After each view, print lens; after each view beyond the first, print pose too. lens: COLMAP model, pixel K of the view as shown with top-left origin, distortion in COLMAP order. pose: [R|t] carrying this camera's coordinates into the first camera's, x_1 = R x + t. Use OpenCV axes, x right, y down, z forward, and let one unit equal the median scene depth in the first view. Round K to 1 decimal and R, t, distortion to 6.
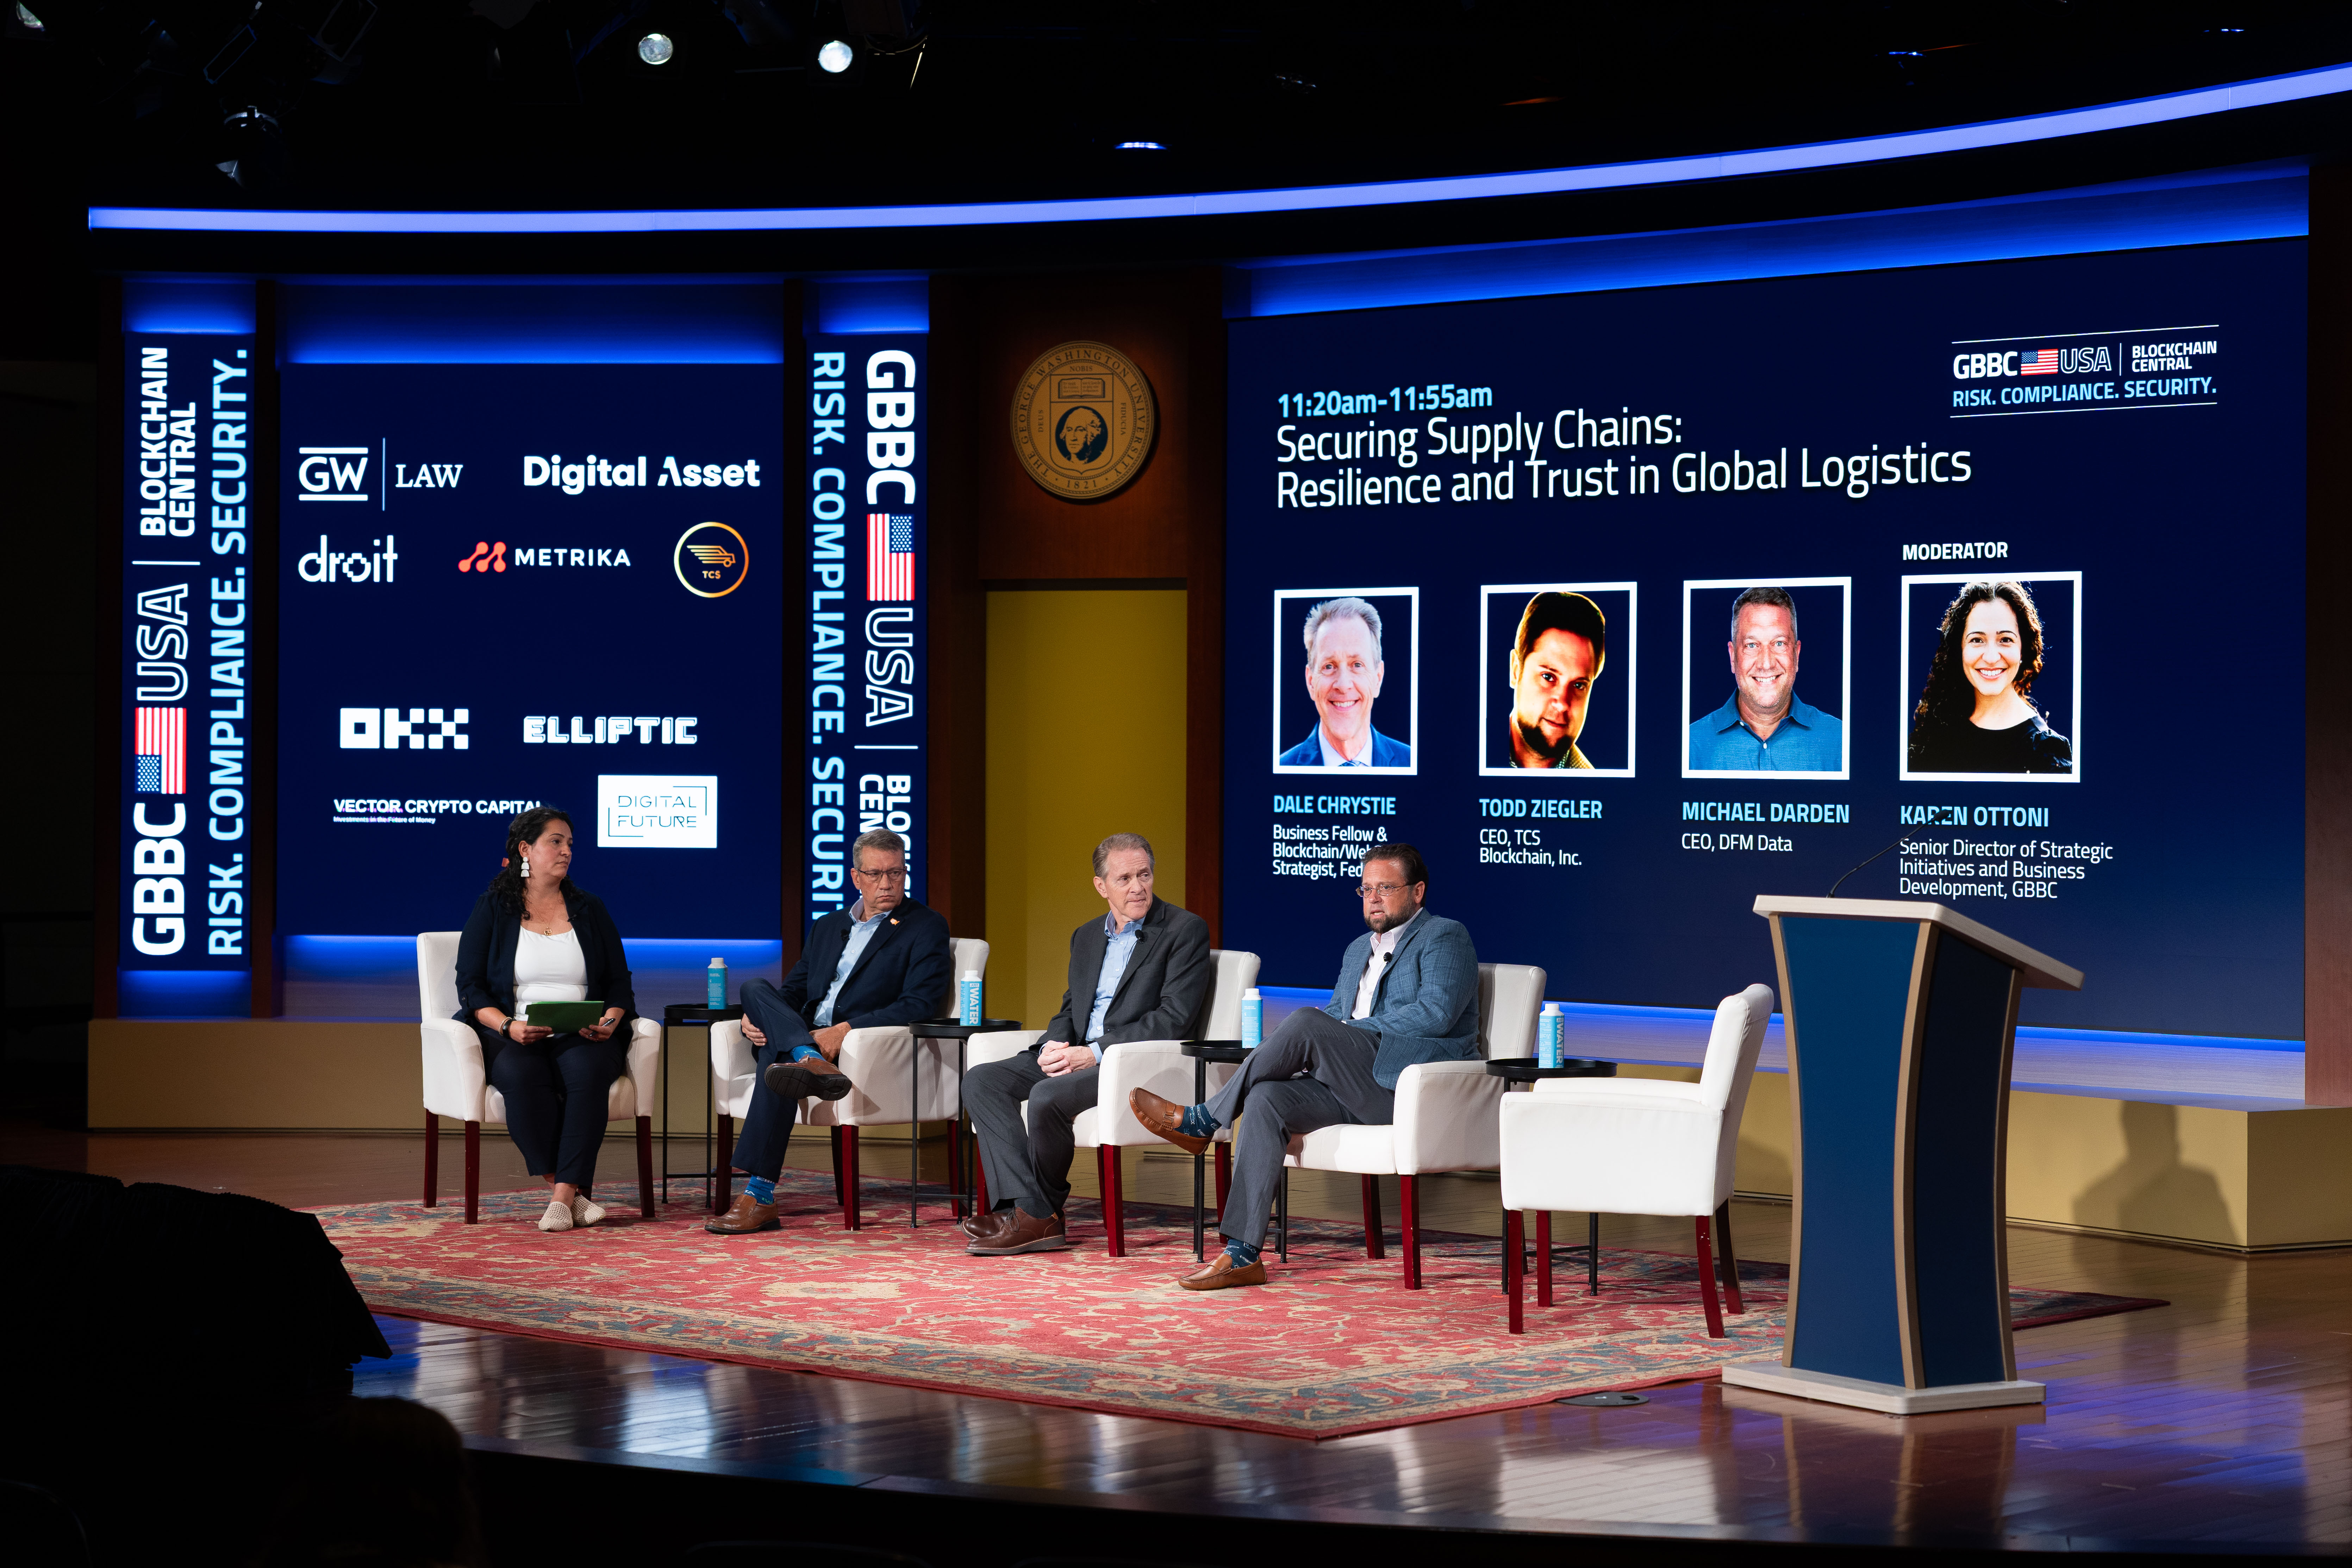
lens RADIAL K [[4826.3, 0, 1186.6], [0, 4826.3, 610.4], [0, 0, 1]] dist [0.021736, 0.000000]
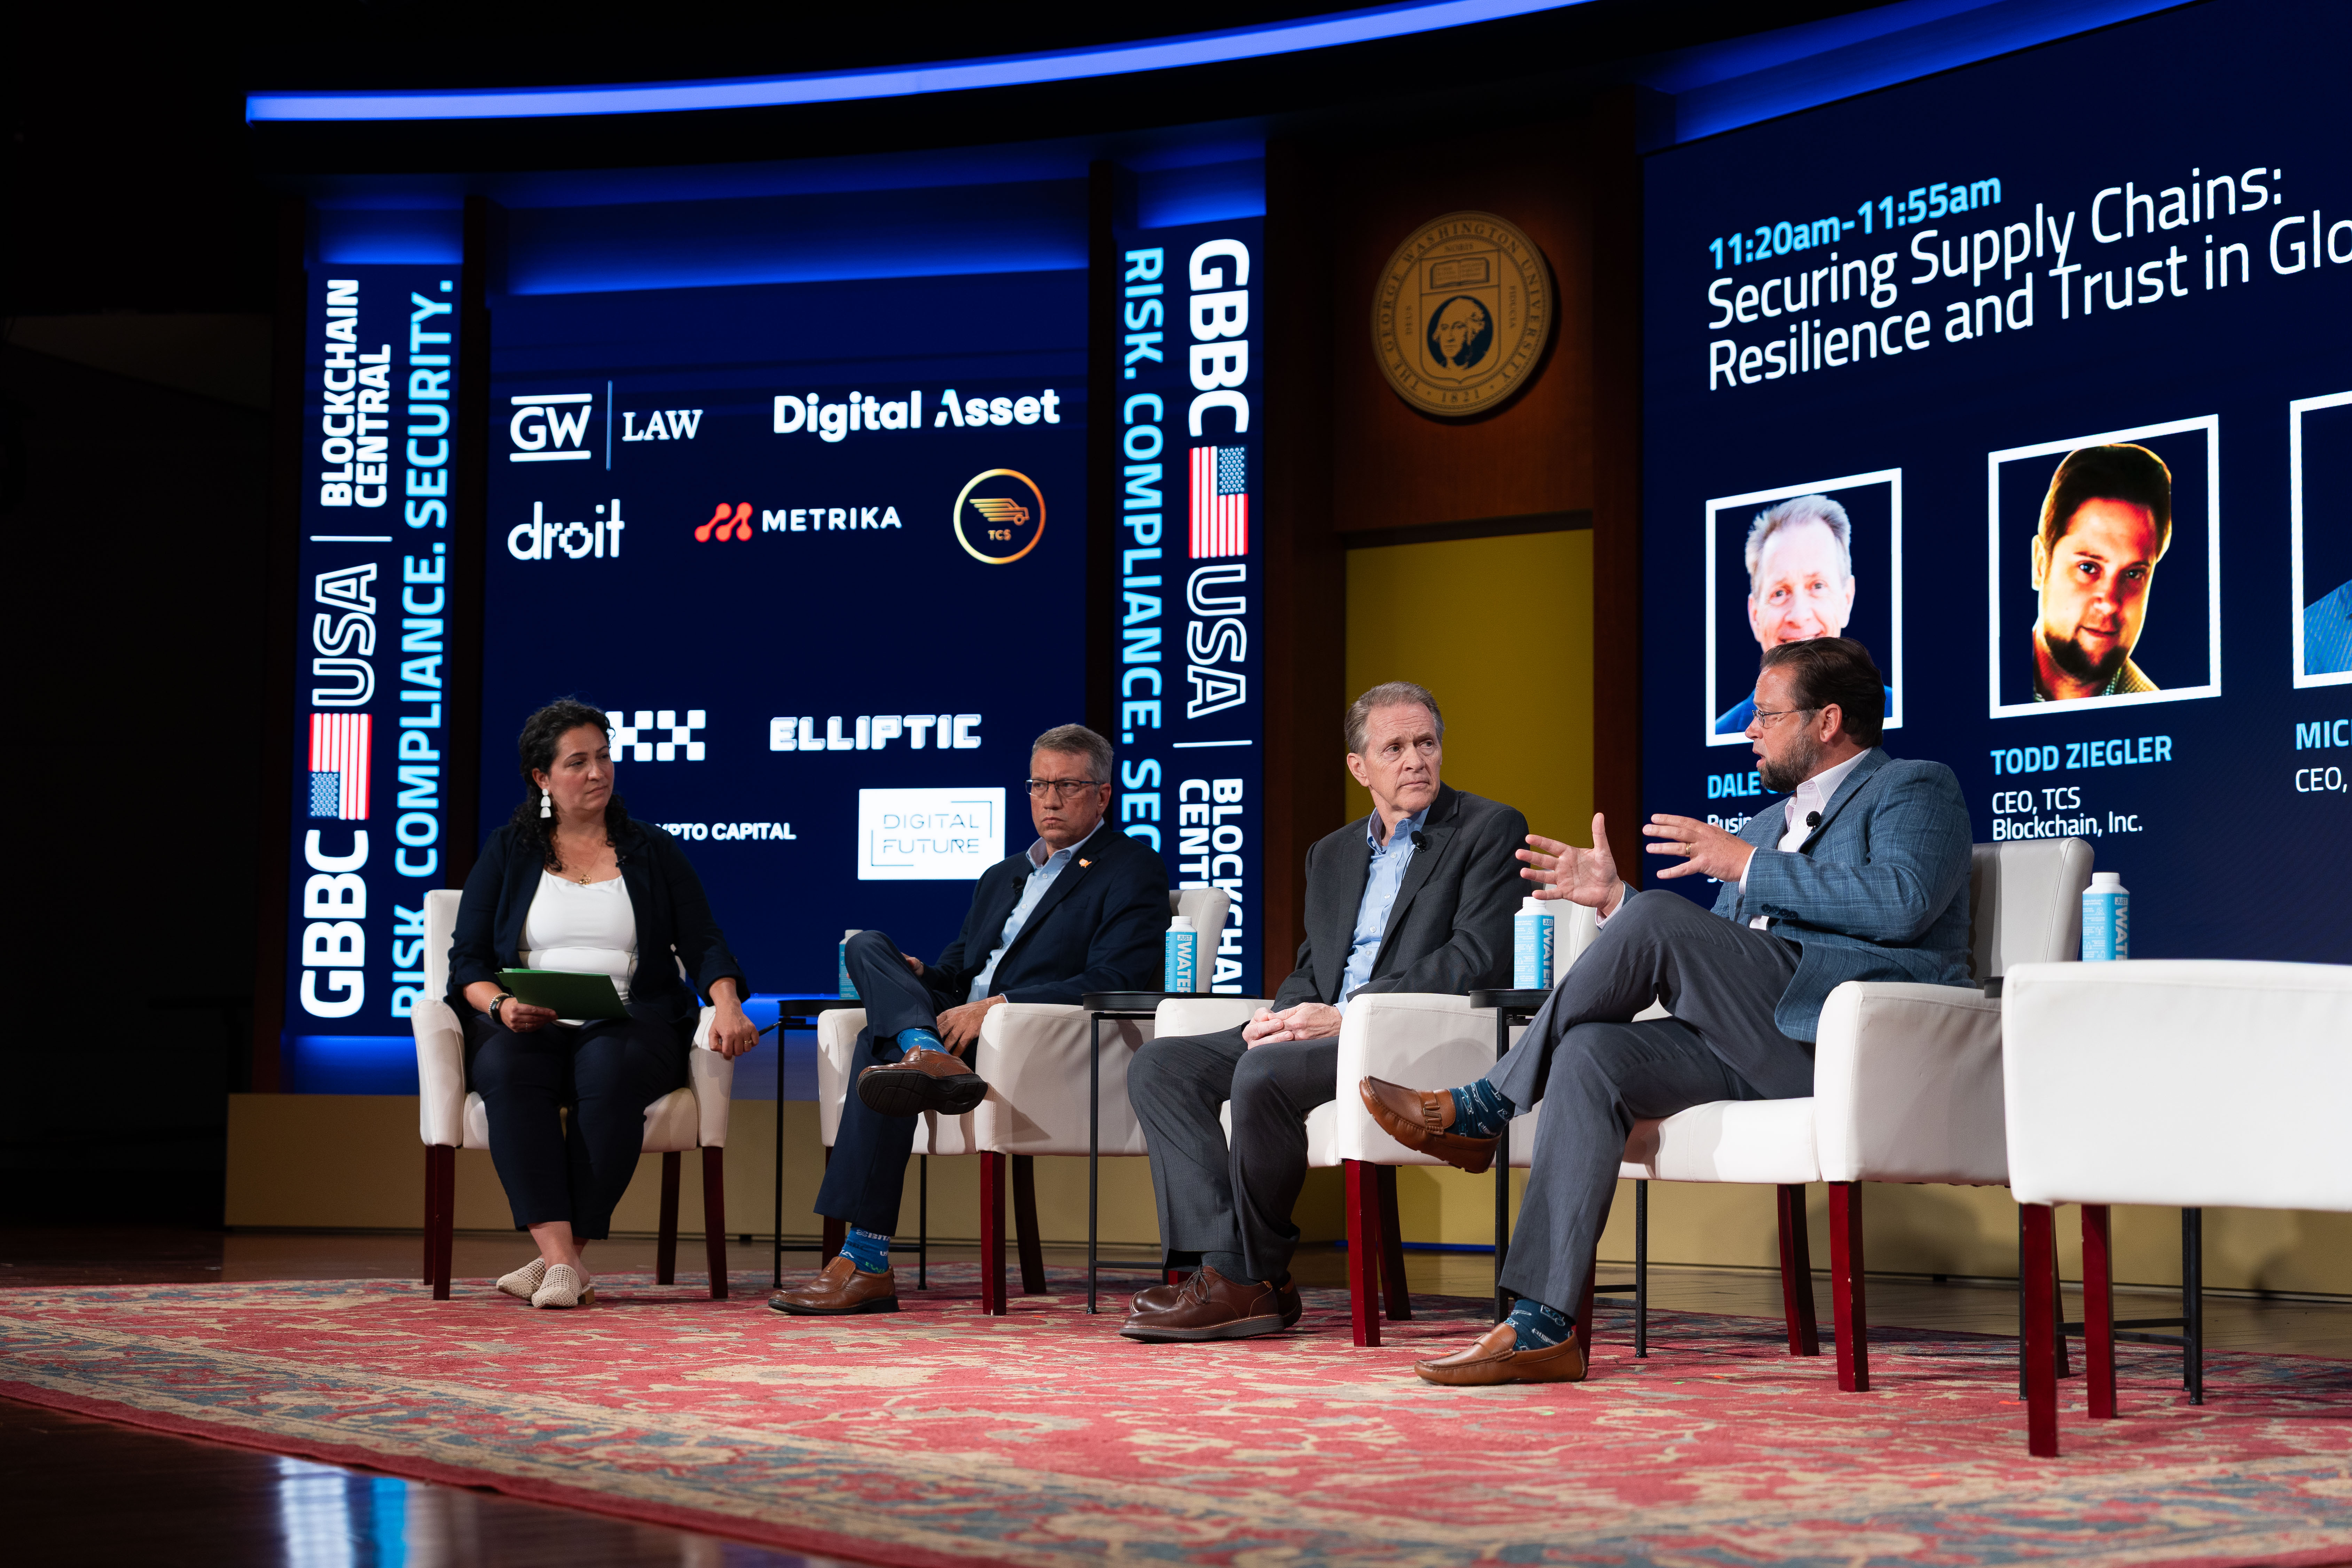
lens RADIAL K [[3635.7, 0, 1196.8], [0, 3635.7, 776.5], [0, 0, 1]] dist [-0.001357, 0.000000]
pose [[0.986878, -0.011968, -0.161025, 0.029056], [0.001581, 0.997918, -0.064483, 0.070764], [0.161461, 0.063383, 0.984842, 0.421748]]
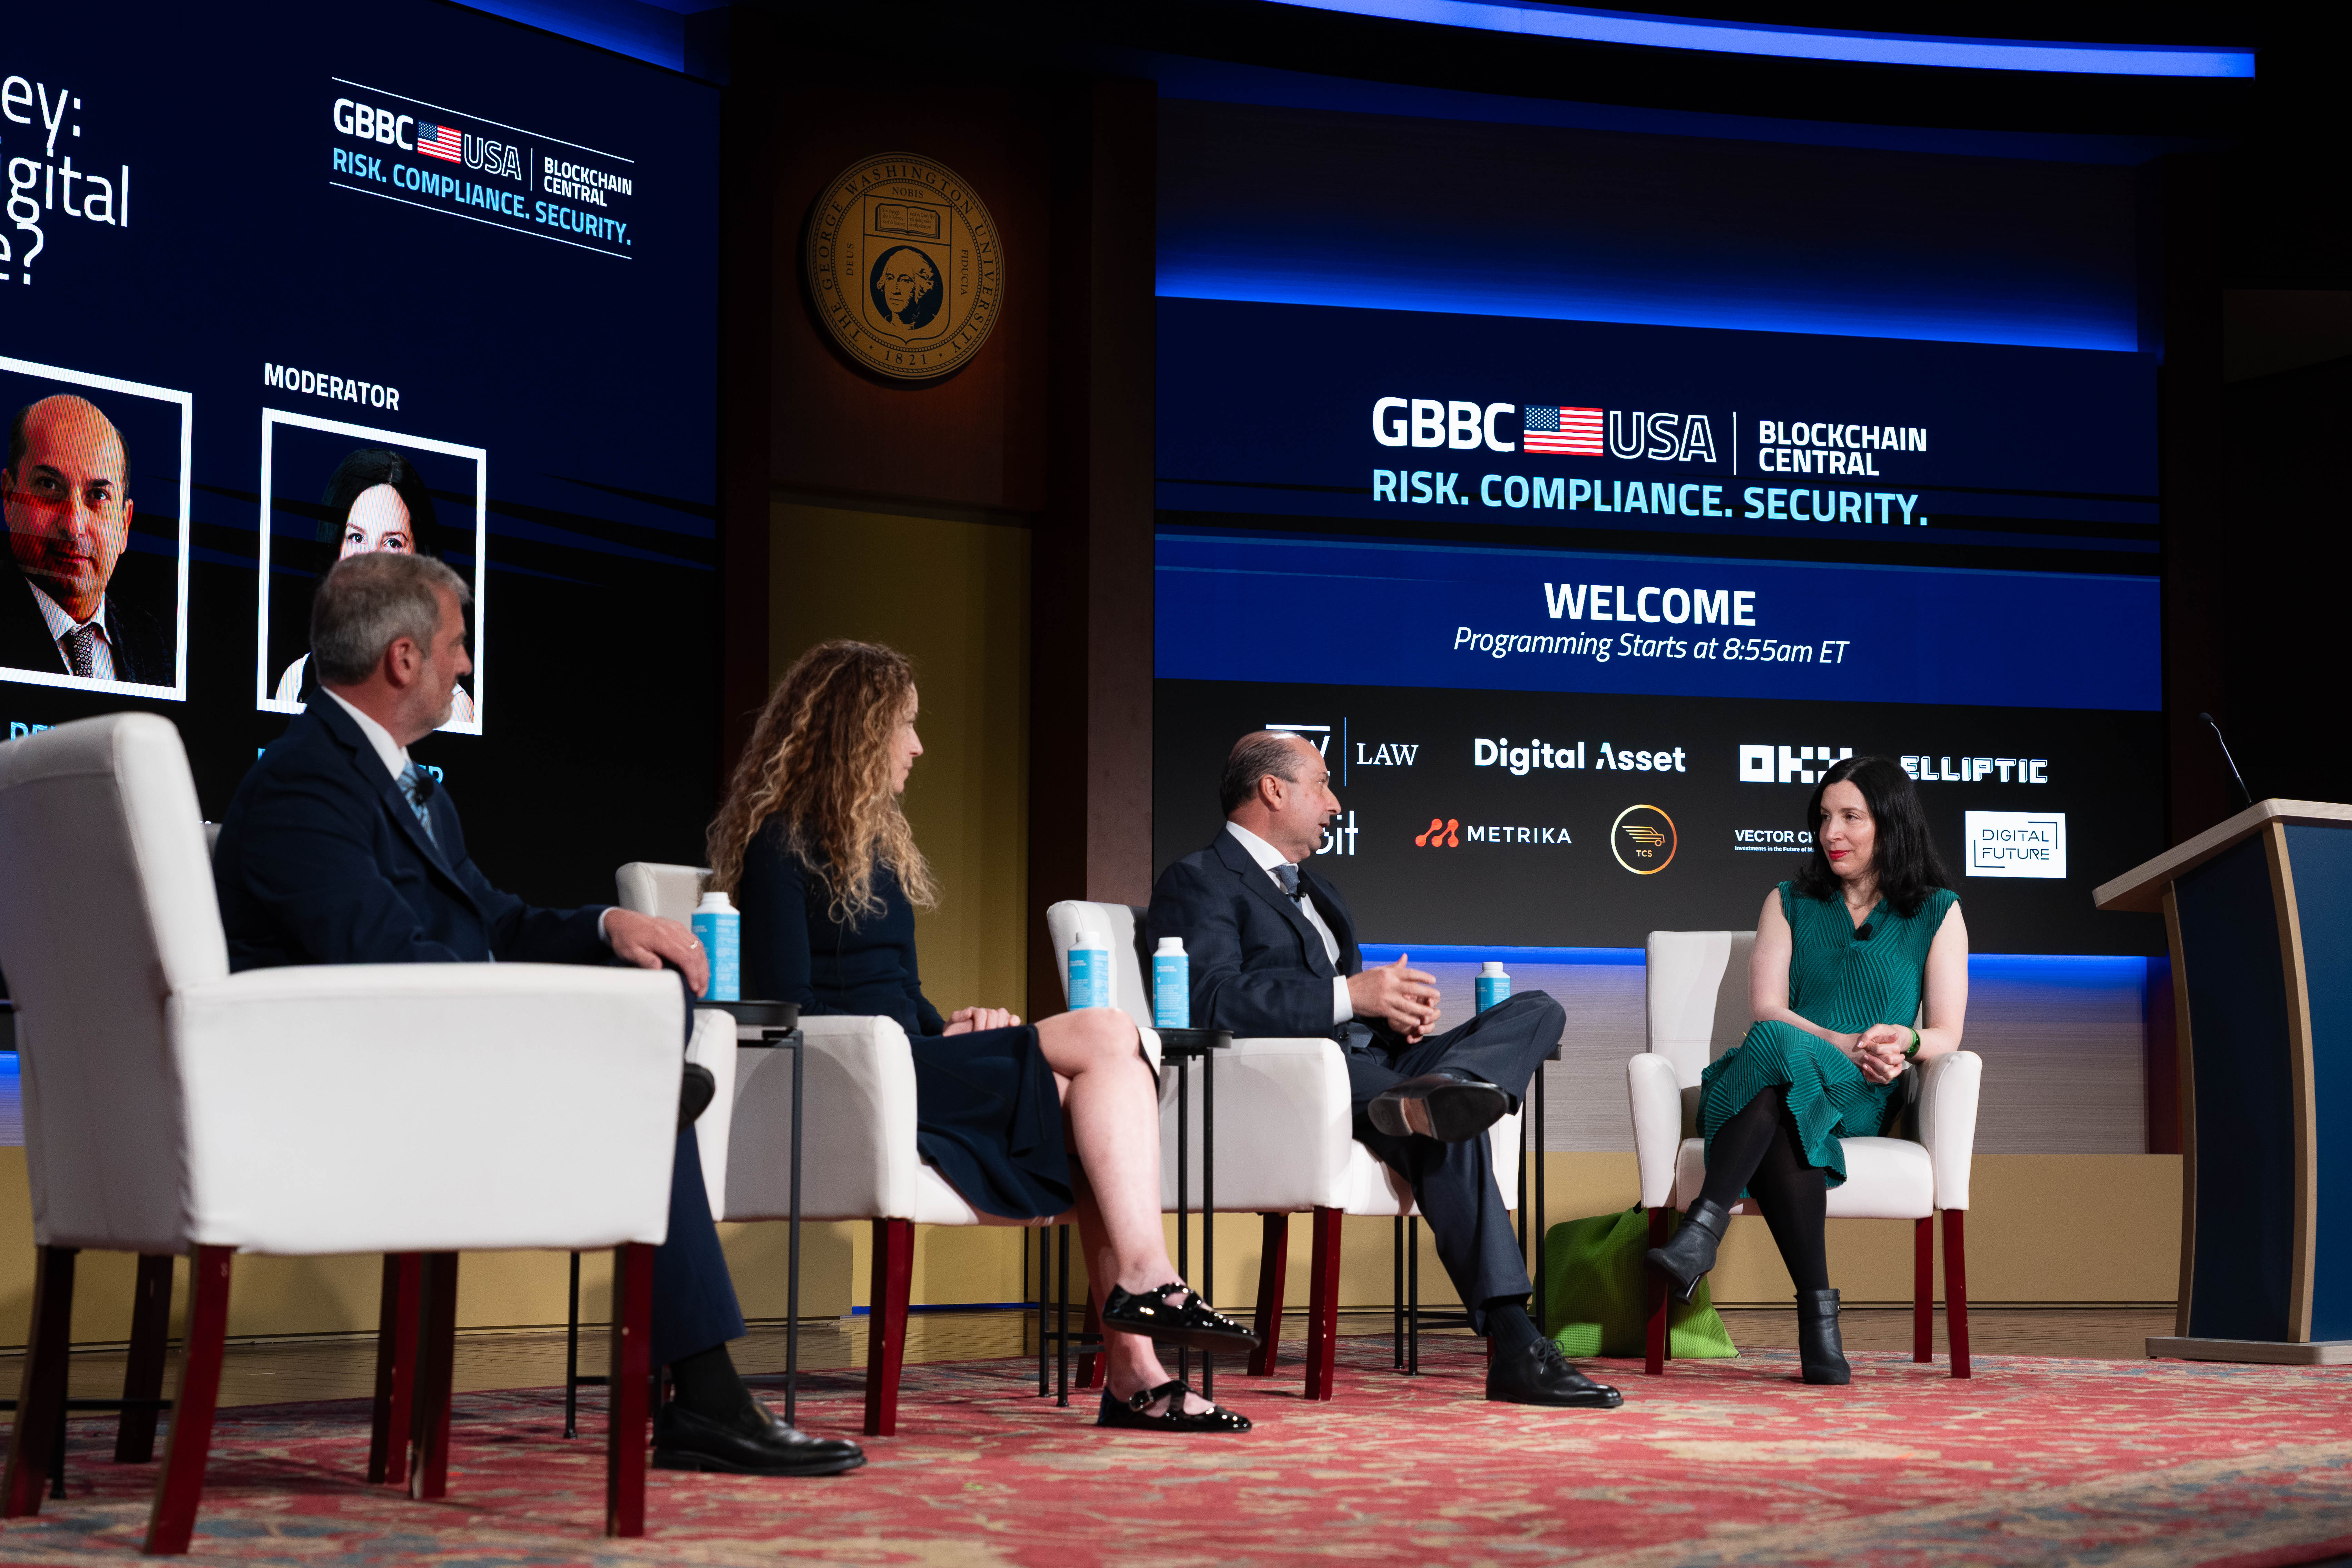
lens RADIAL K [[4048.5, 0, 1173.0], [0, 4048.5, 786.0], [0, 0, 1]] dist [0.008281, 0.000000]
pose [[-0.125009, 0.078400, 0.989053, -0.361595], [-0.030931, 0.996081, -0.082867, 0.077056], [-0.991673, -0.040951, -0.122094, 0.808370]]
